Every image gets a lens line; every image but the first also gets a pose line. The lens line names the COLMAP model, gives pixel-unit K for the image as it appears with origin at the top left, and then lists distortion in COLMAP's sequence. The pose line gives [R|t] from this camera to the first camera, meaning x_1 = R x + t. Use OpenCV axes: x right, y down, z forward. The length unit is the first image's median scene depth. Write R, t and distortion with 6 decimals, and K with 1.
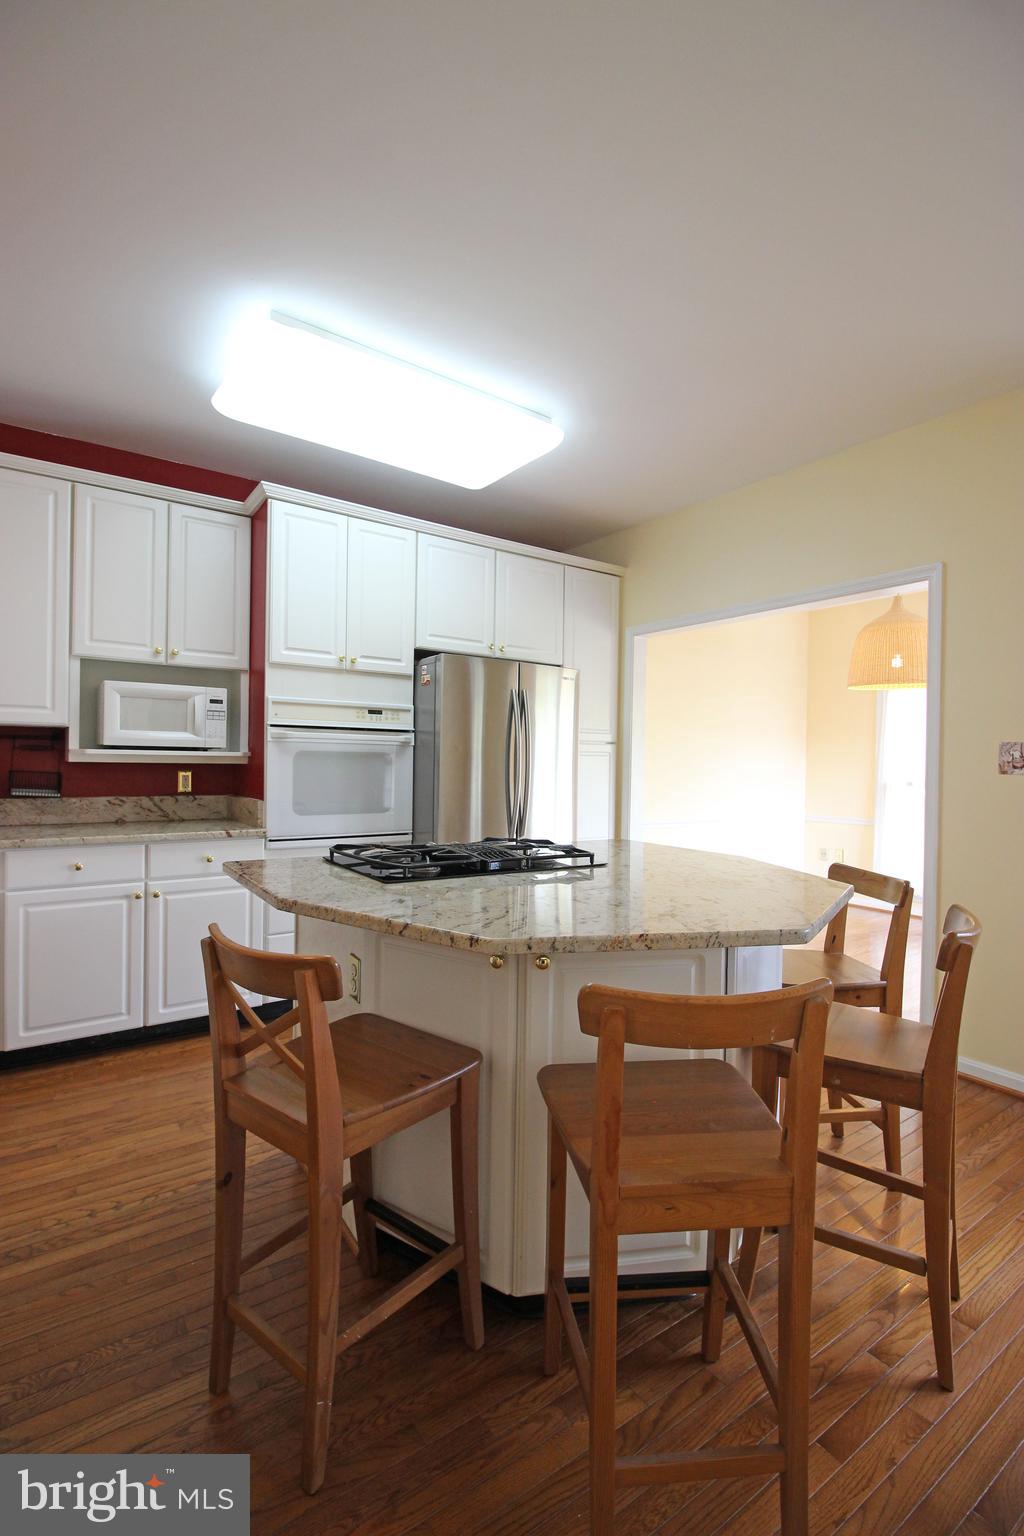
lens RADIAL K [[718.7, 0, 512.0], [0, 718.7, 768.0], [0, 0, 1]] dist [-0.001159, -0.011745]
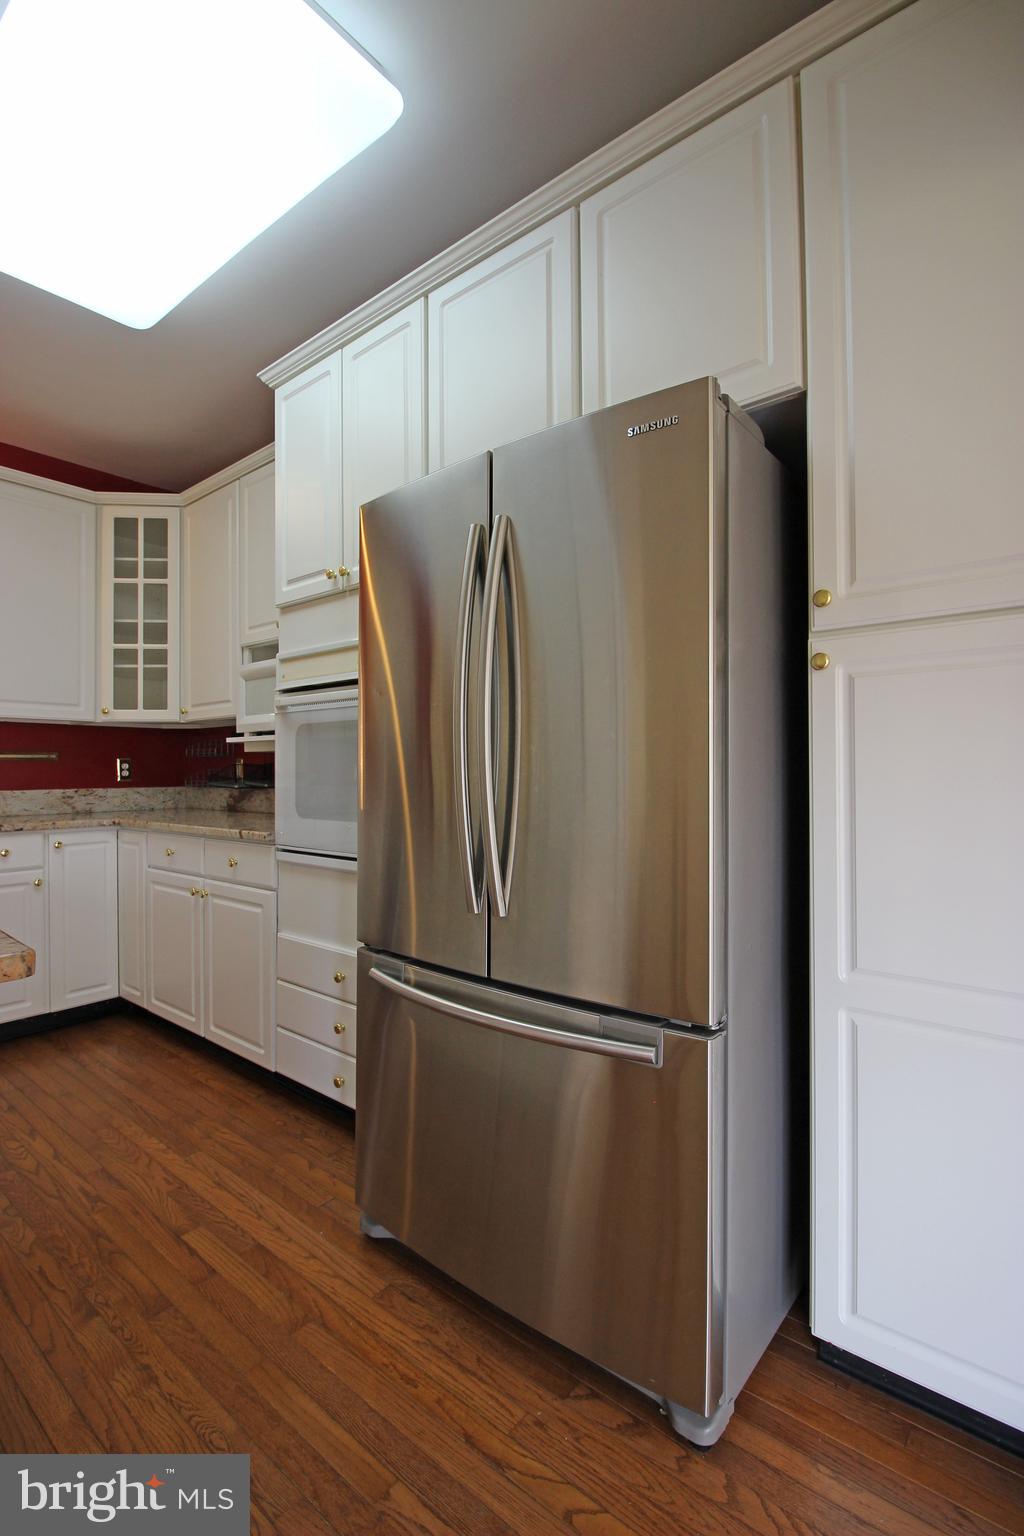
lens RADIAL K [[718.7, 0, 512.0], [0, 718.7, 768.0], [0, 0, 1]] dist [-0.001159, -0.011745]
pose [[0.244953, -0.019645, -0.969336, 0.505432], [0.007038, 0.999804, -0.018484, 0.037884], [0.969509, -0.002295, 0.245043, 1.214698]]
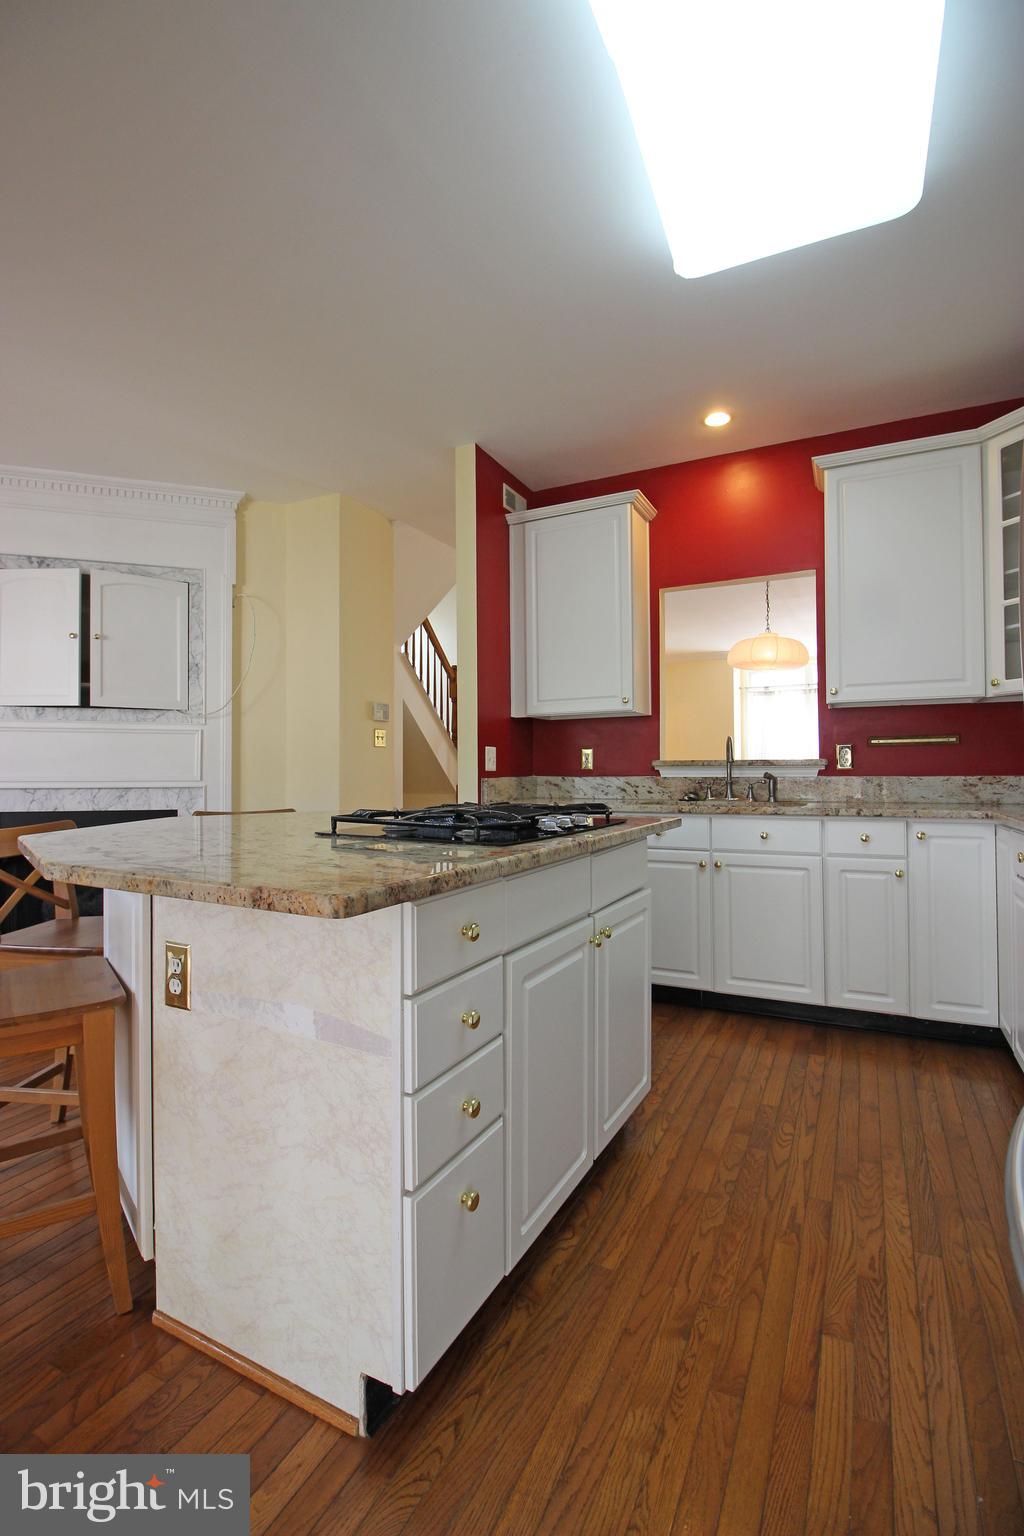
lens RADIAL K [[718.7, 0, 512.0], [0, 718.7, 768.0], [0, 0, 1]] dist [-0.001159, -0.011745]
pose [[-0.886049, -0.012369, -0.463427, 0.244406], [-0.009059, 0.999915, -0.009367, 0.050478], [0.463503, -0.004101, -0.886086, 1.420806]]
